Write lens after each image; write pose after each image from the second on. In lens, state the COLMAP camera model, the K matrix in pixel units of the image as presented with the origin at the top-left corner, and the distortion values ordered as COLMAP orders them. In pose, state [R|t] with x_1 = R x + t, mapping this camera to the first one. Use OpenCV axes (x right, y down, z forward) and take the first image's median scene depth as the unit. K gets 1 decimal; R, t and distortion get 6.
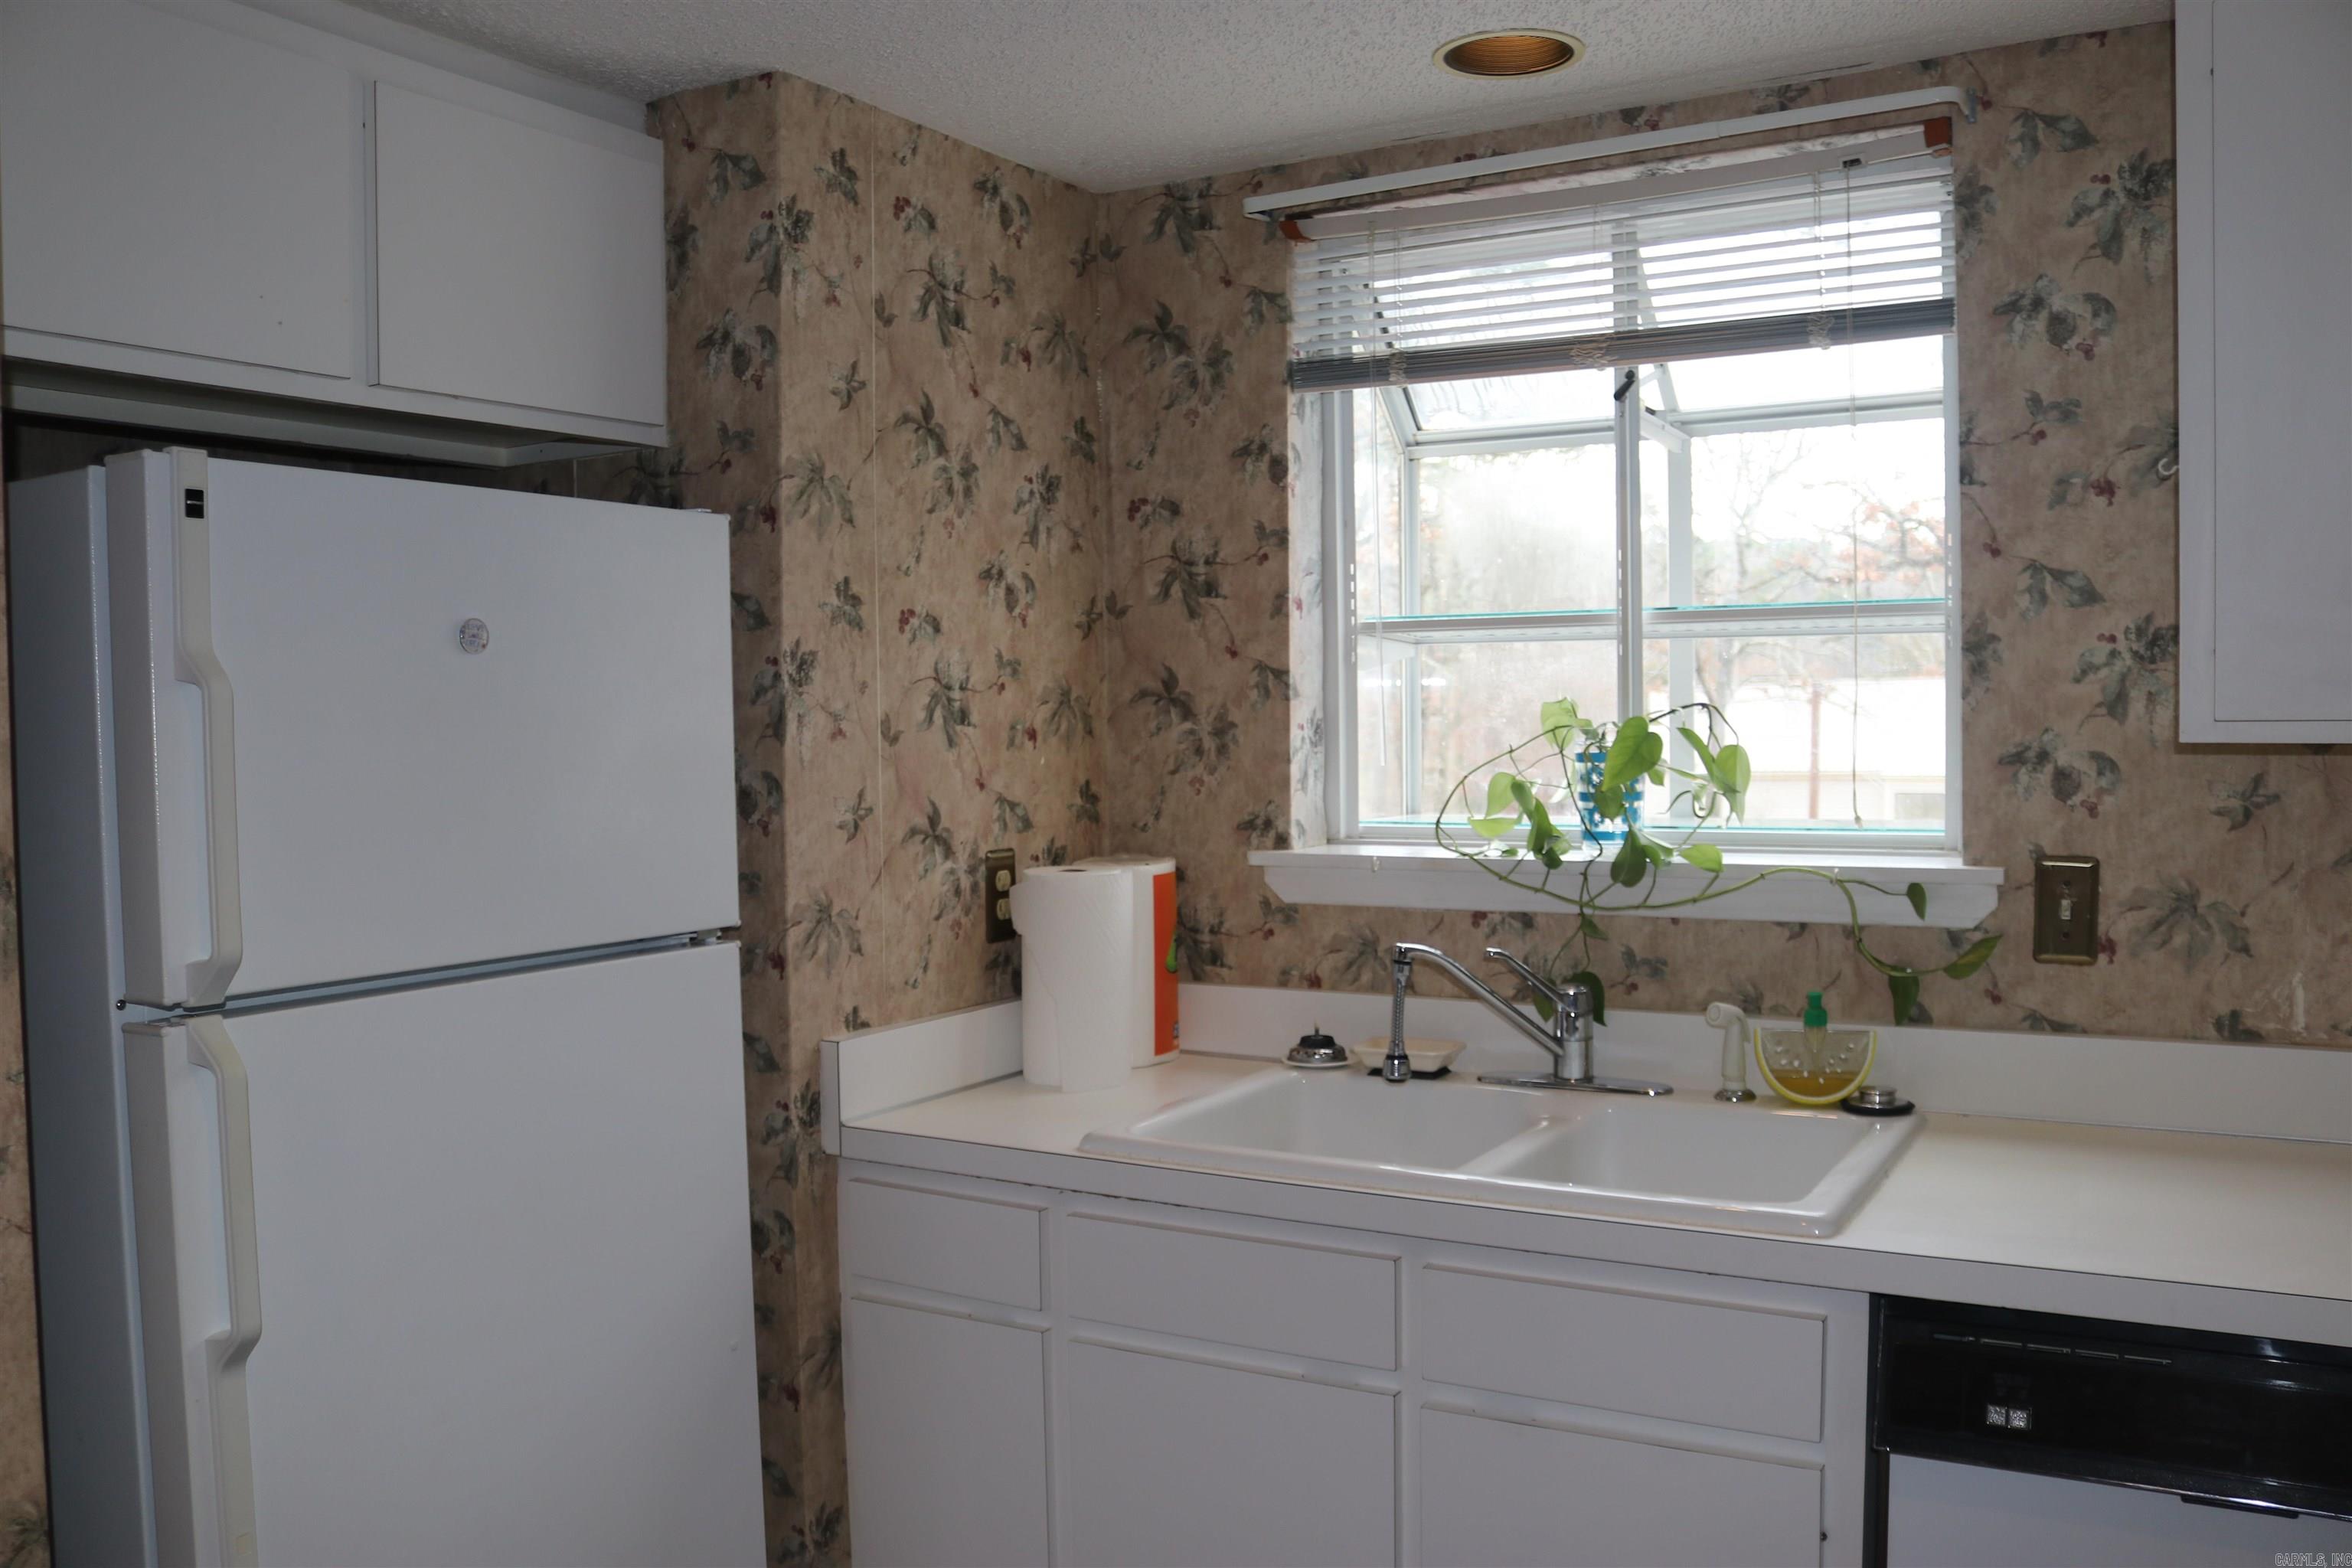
lens RADIAL K [[1936.0, 0, 1163.3], [0, 1936.0, 806.3], [0, 0, 1]] dist [-0.154083, 0.129315]
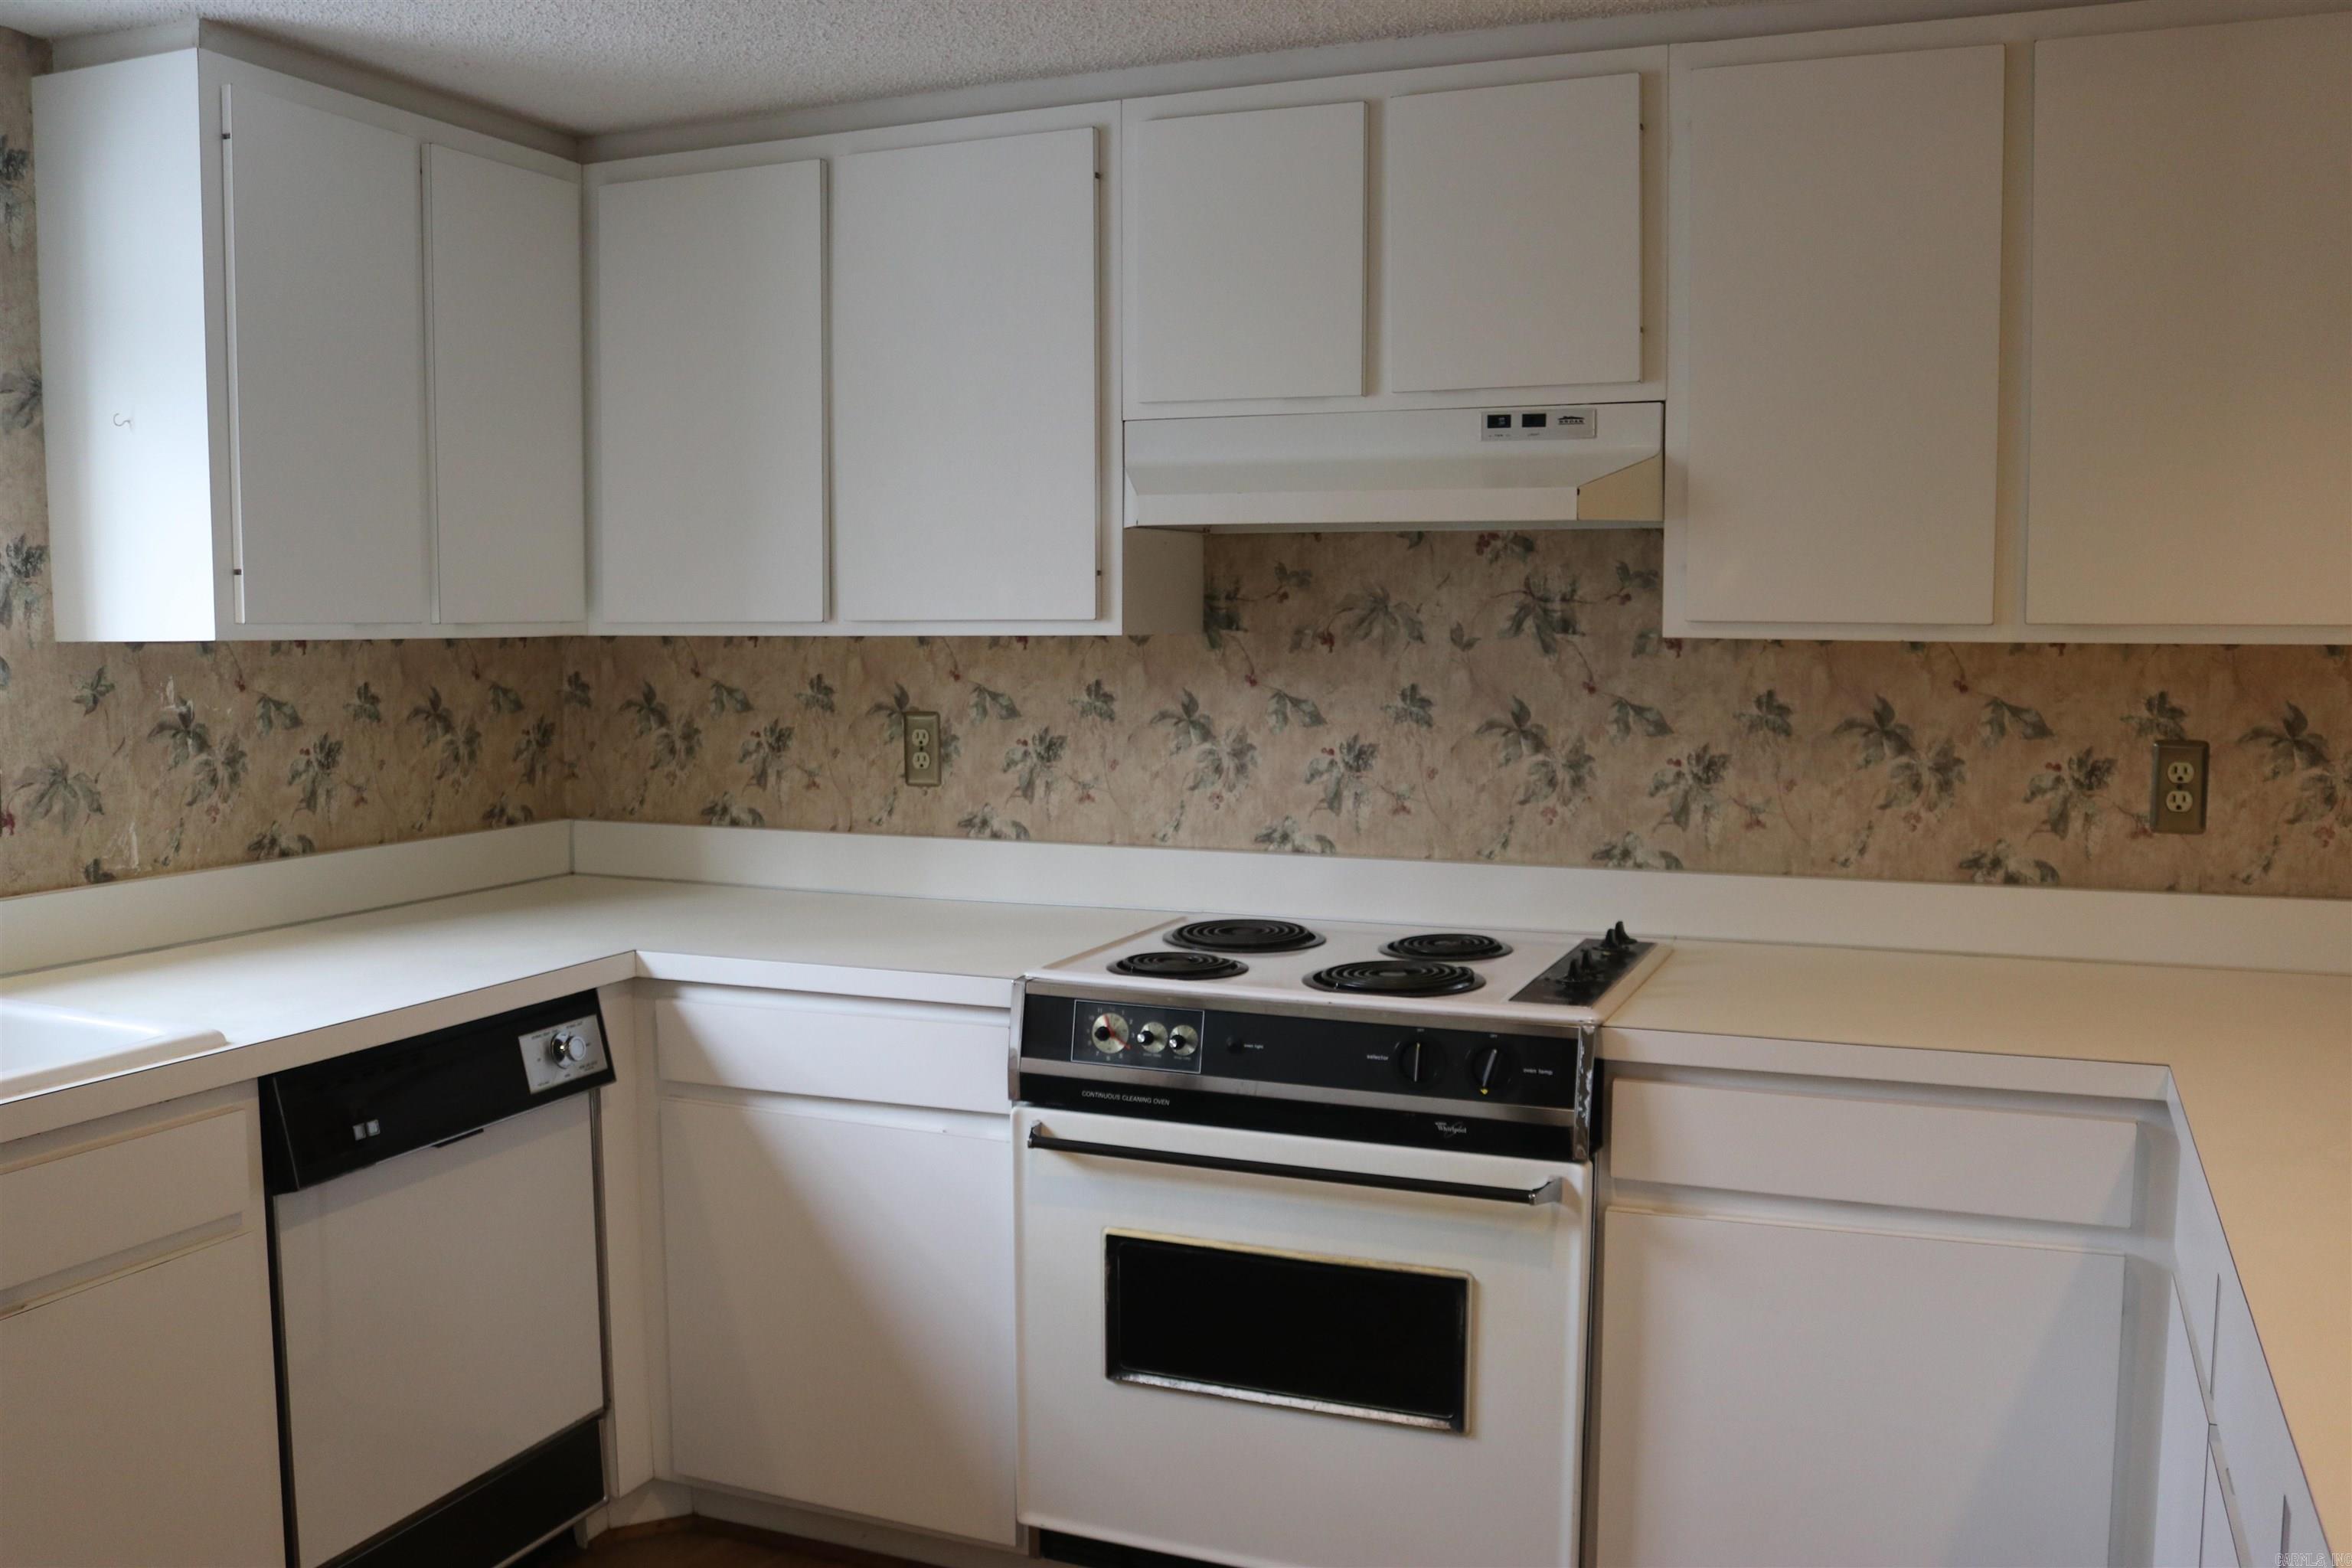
lens RADIAL K [[2013.3, 0, 1155.7], [0, 2013.3, 797.0], [0, 0, 1]] dist [-0.148555, 0.122264]
pose [[-0.133256, -0.074968, 0.988242, -0.763419], [0.045534, 0.995619, 0.081667, -0.005403], [-0.990035, 0.055882, -0.129259, 0.443375]]
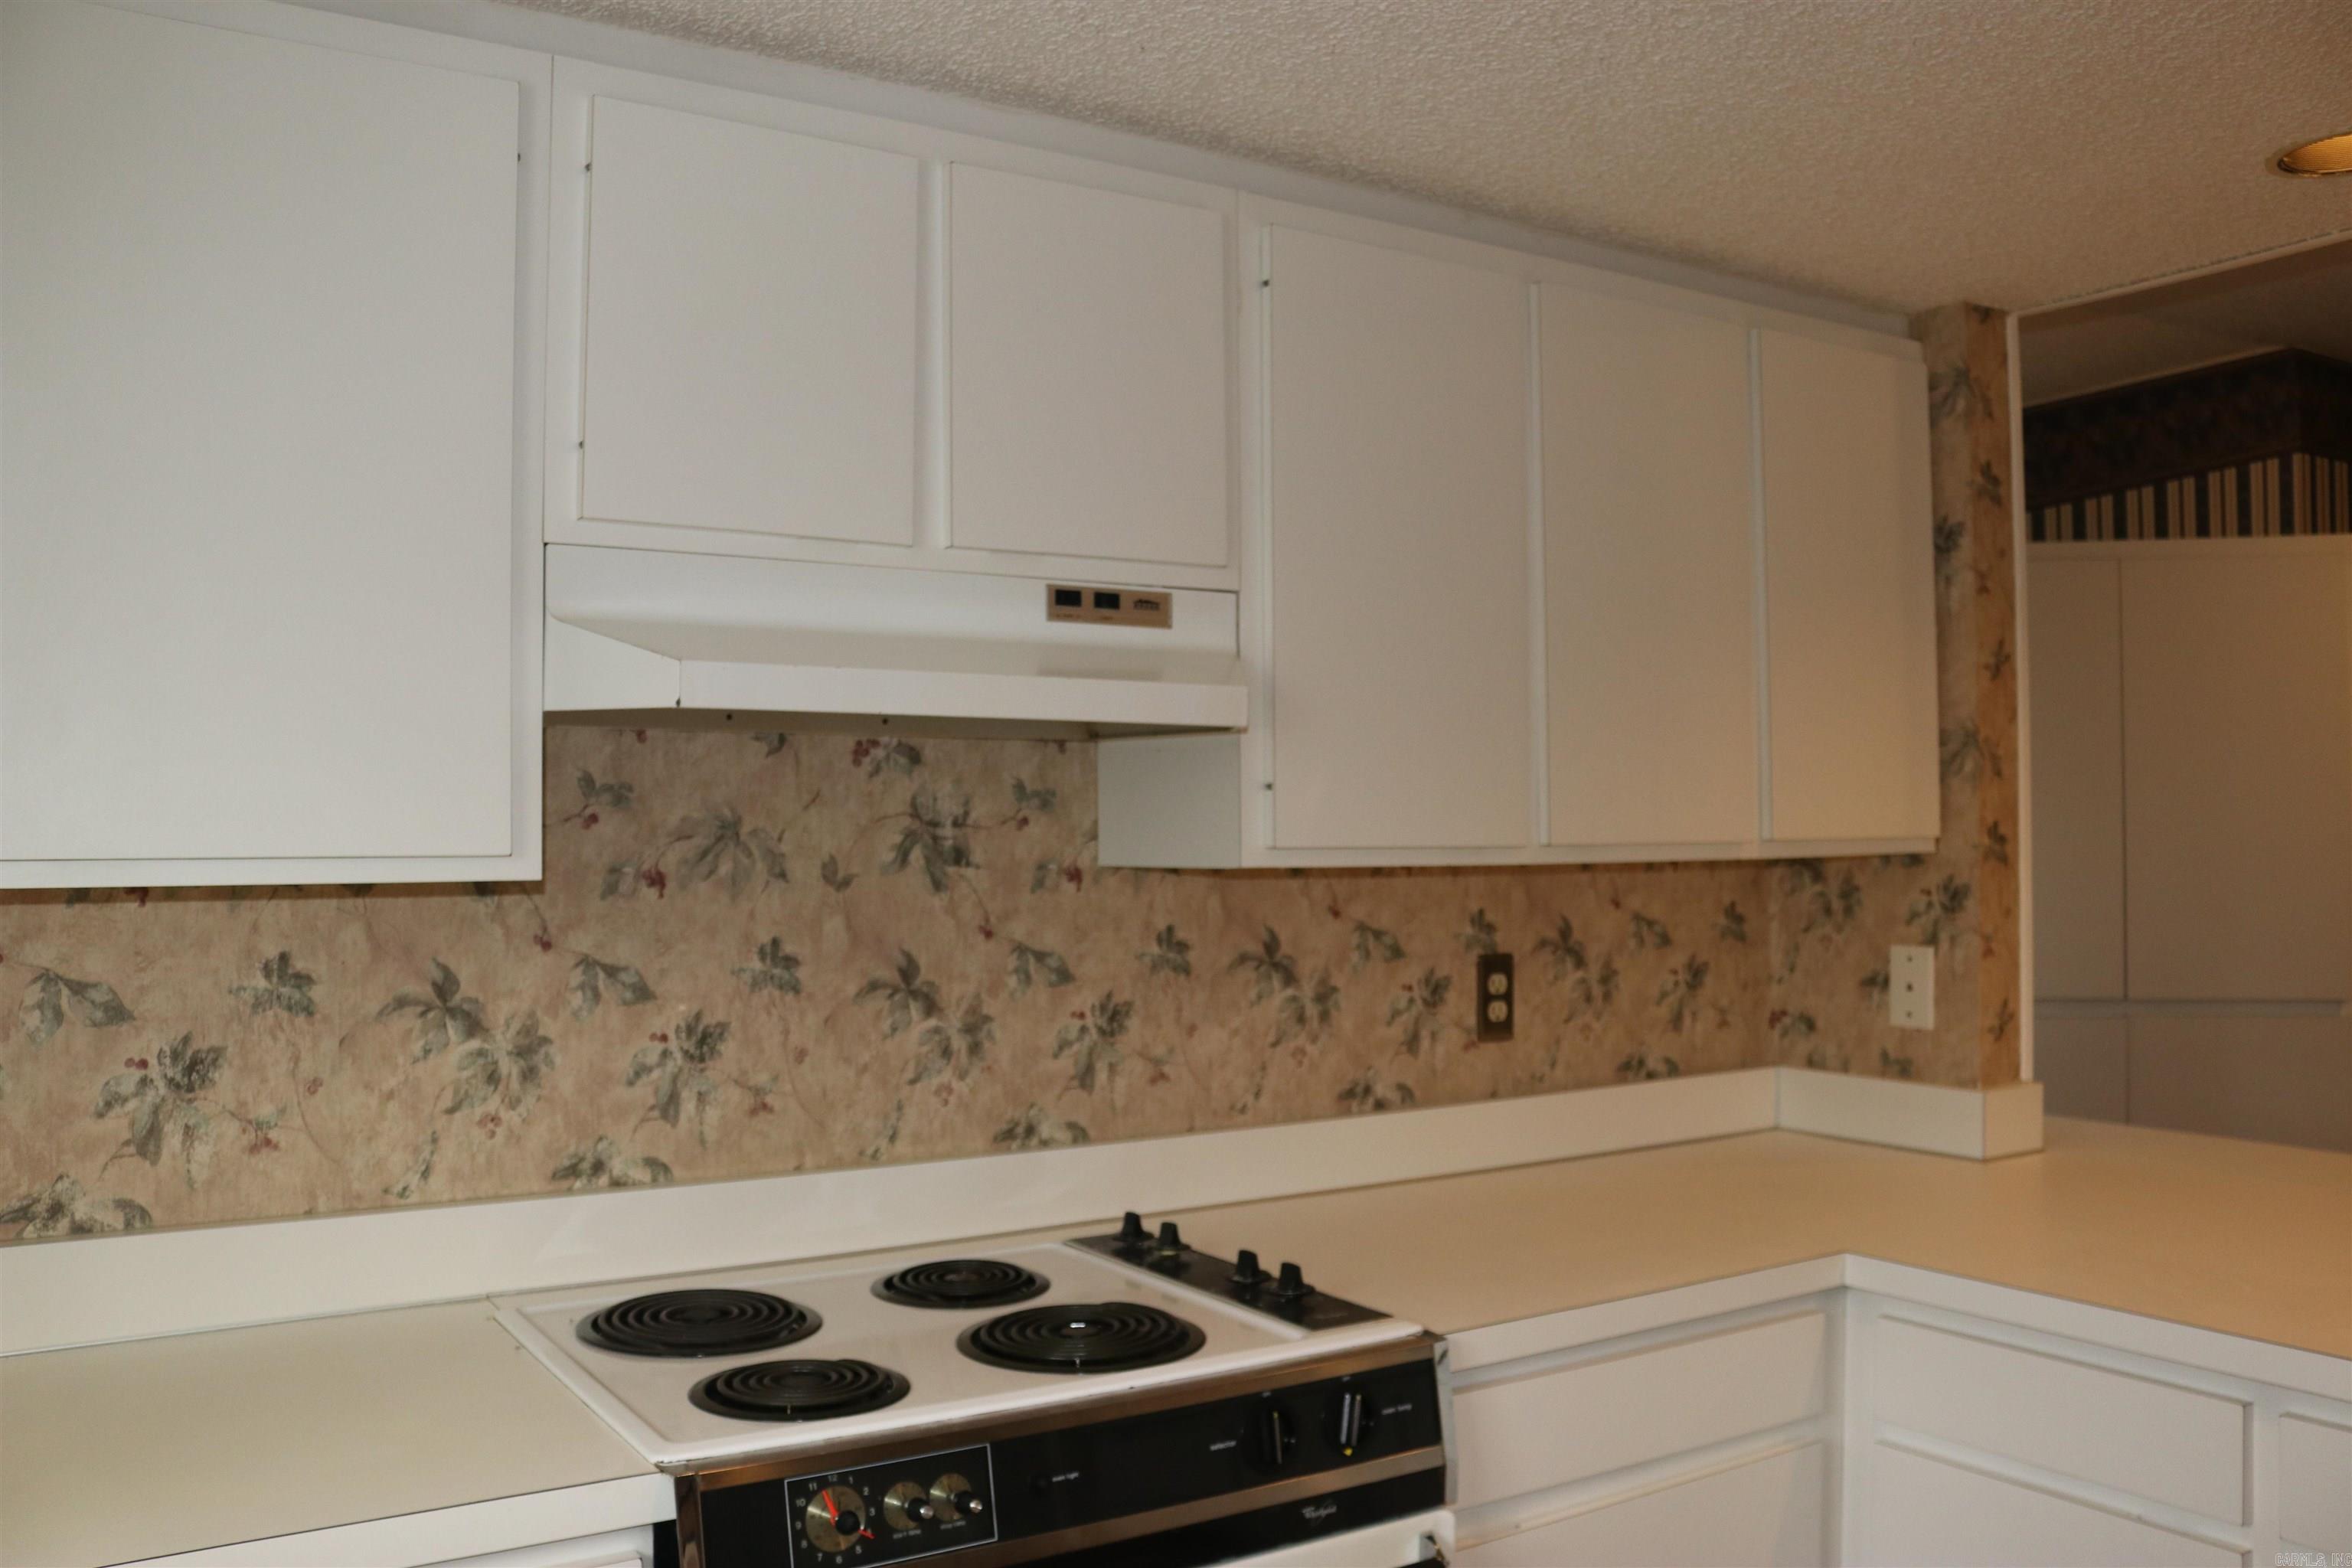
lens RADIAL K [[1936.0, 0, 1163.3], [0, 1936.0, 806.3], [0, 0, 1]] dist [-0.154083, 0.129315]
pose [[-0.891401, 0.027449, 0.452383, -0.045335], [0.038464, 0.999145, 0.015168, -0.036022], [-0.451580, 0.030921, -0.891695, 0.867676]]
